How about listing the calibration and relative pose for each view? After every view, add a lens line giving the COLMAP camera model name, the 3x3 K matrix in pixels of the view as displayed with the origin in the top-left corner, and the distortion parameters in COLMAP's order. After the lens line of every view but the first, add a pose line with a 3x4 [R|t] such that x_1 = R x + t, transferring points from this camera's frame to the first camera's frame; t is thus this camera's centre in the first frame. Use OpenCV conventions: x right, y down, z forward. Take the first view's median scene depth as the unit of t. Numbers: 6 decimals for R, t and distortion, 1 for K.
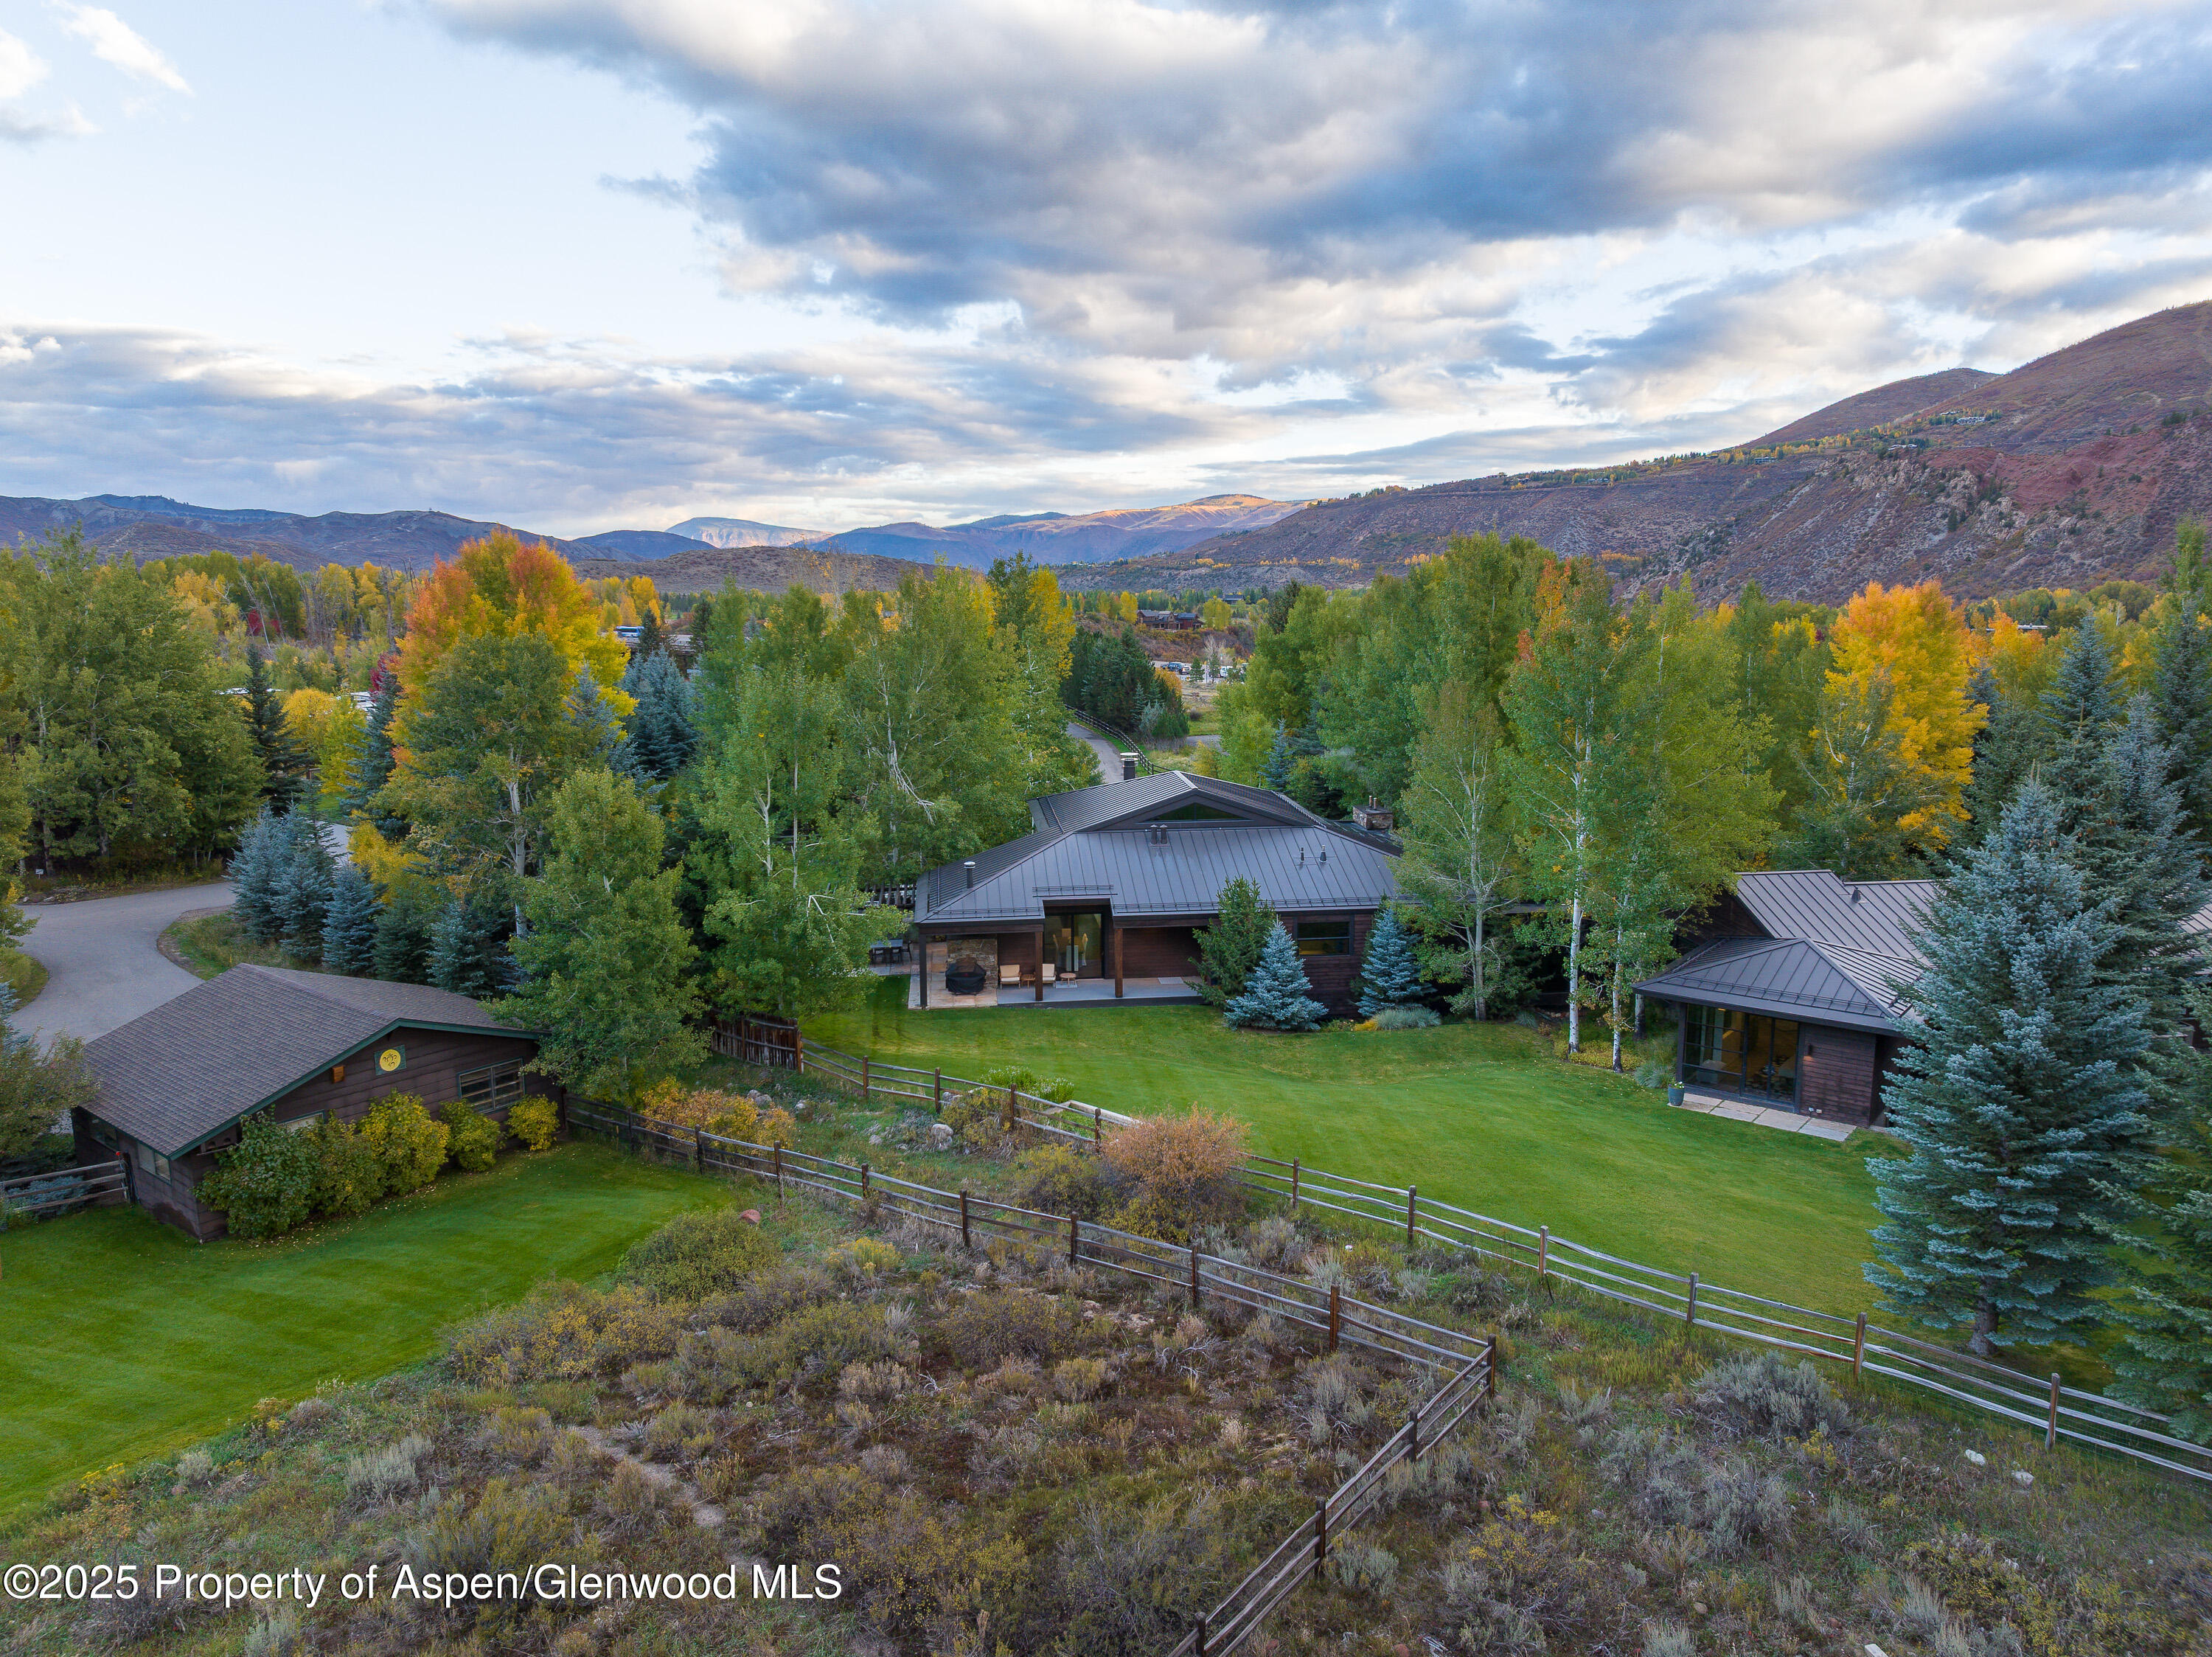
lens RADIAL K [[1541.3, 0, 1106.0], [0, 1541.3, 828.5], [0, 0, 1]] dist [-0.043984, -0.003003]
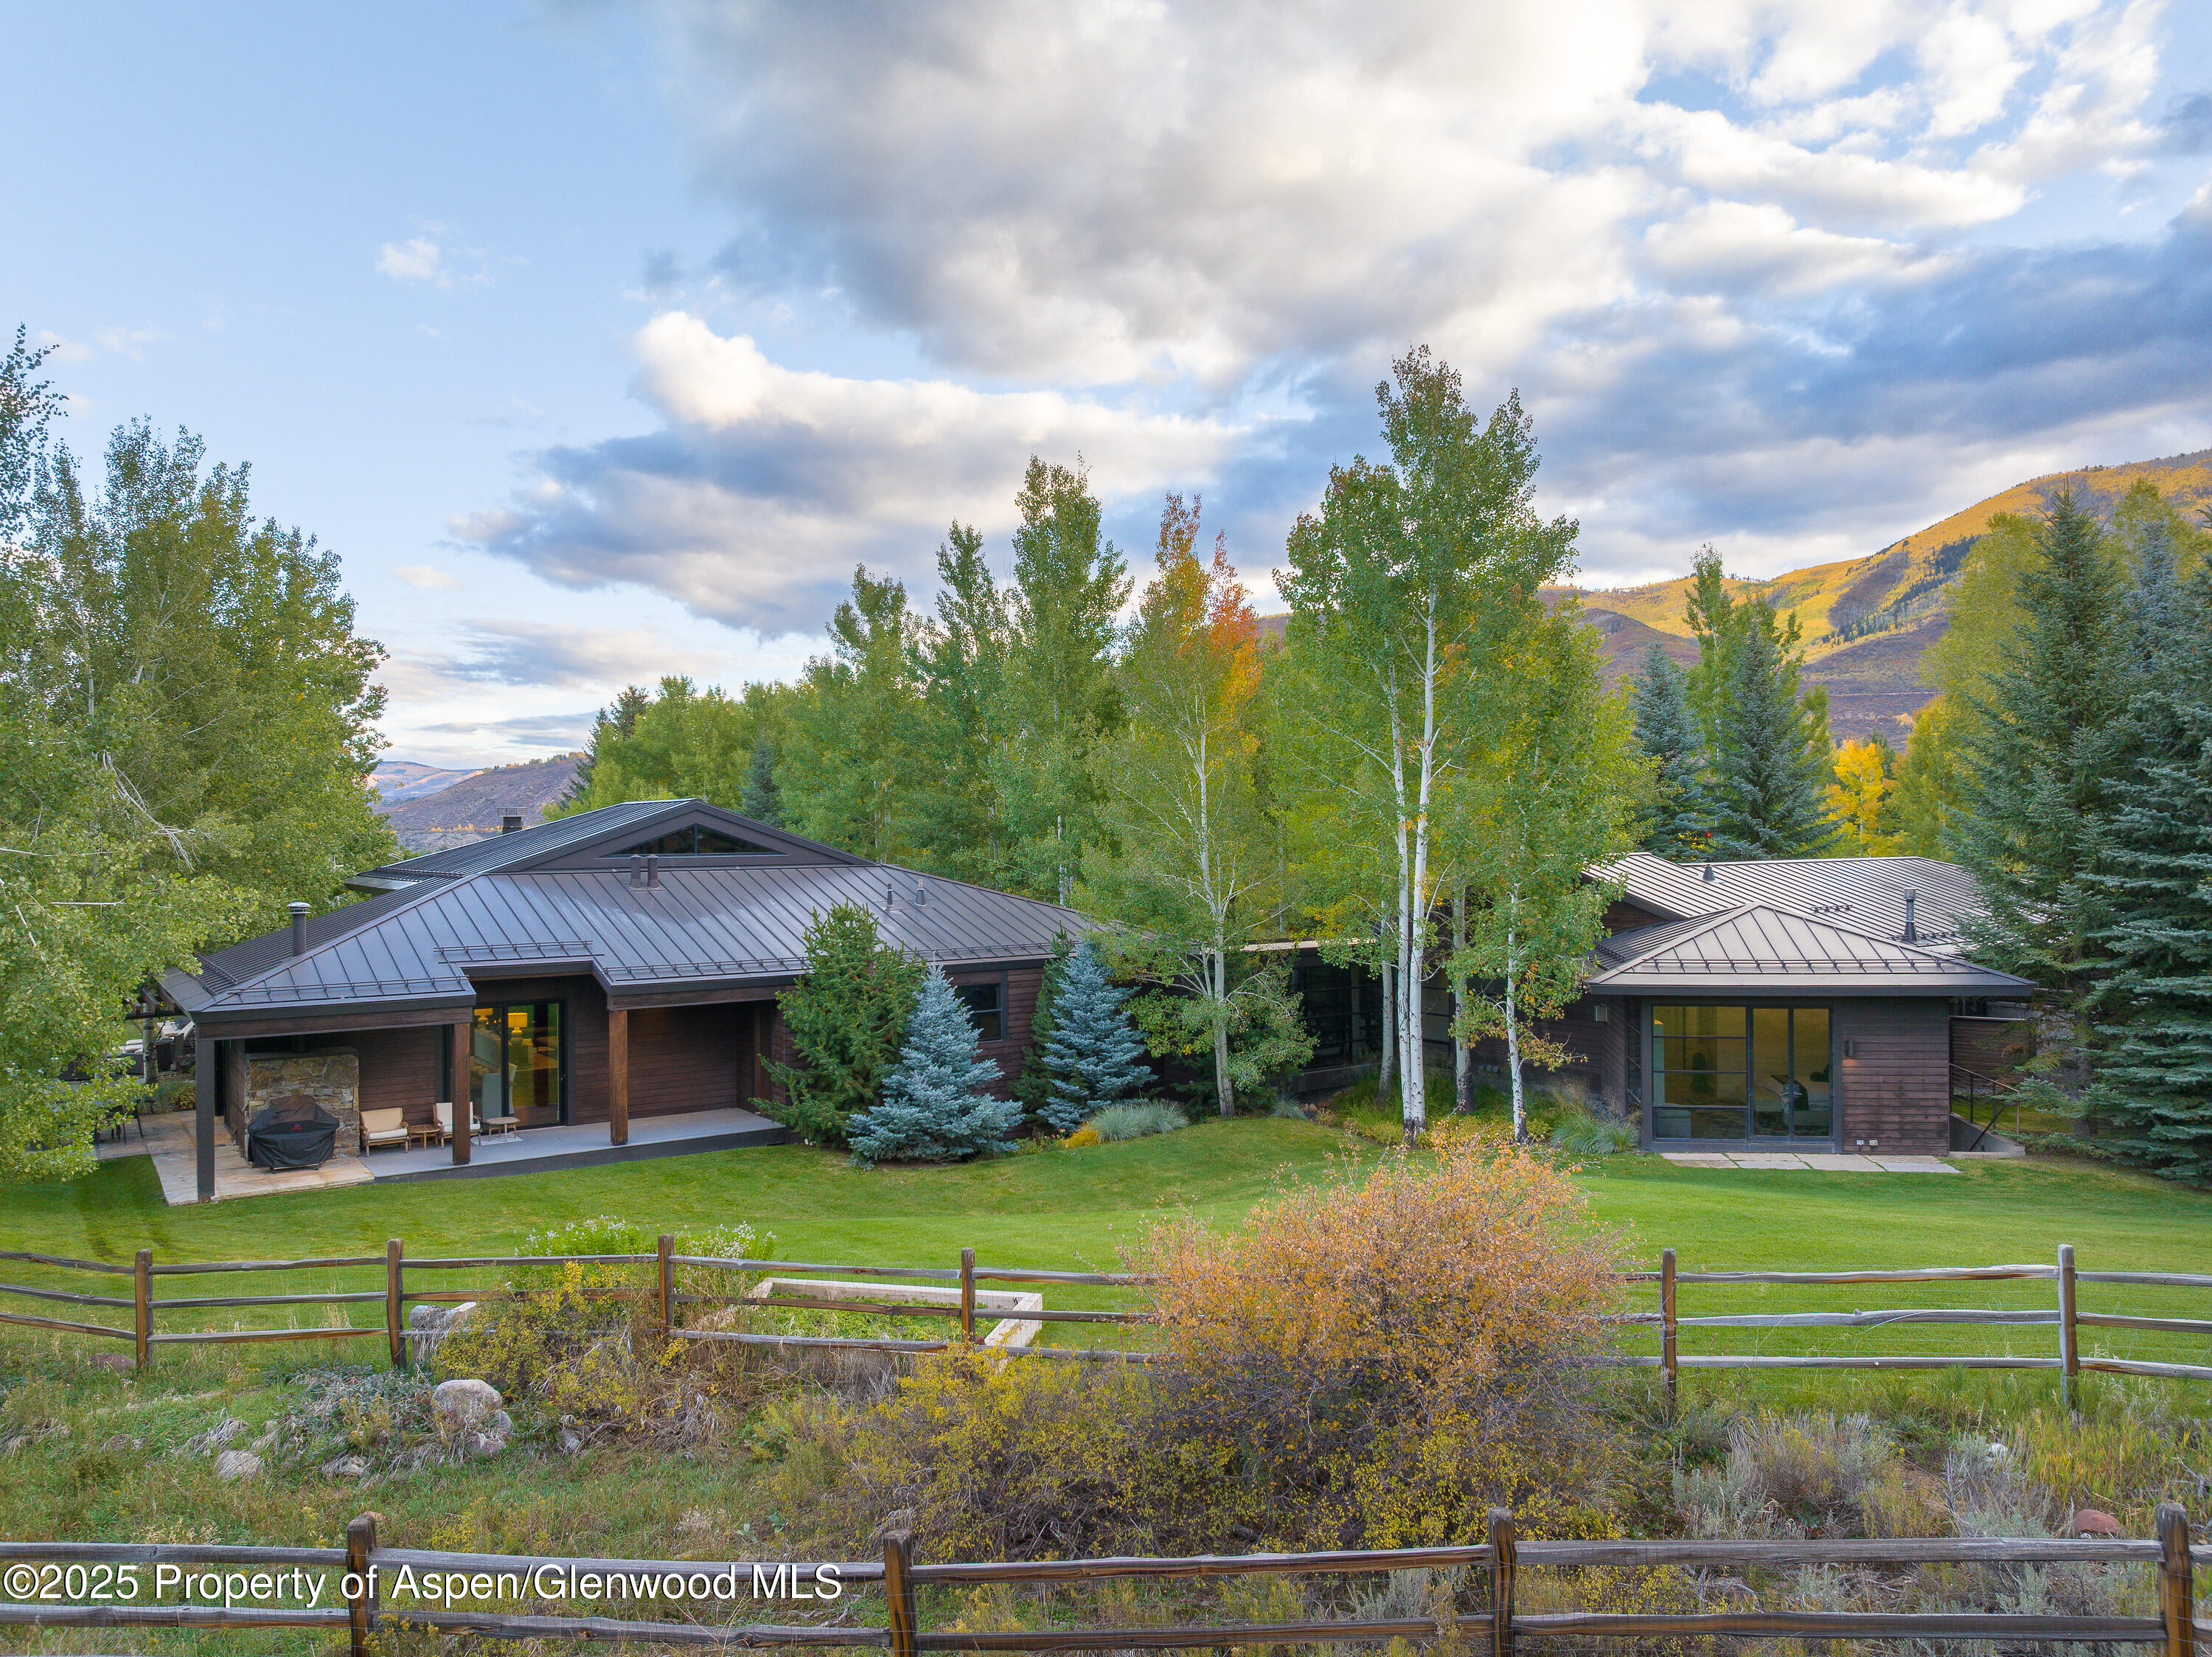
lens RADIAL K [[1541.3, 0, 1106.0], [0, 1541.3, 828.5], [0, 0, 1]] dist [-0.043984, -0.003003]
pose [[0.868082, 0.006061, 0.496384, -0.113008], [0.082217, 0.984361, -0.155803, 0.102694], [-0.489566, 0.176061, 0.854007, 0.468342]]
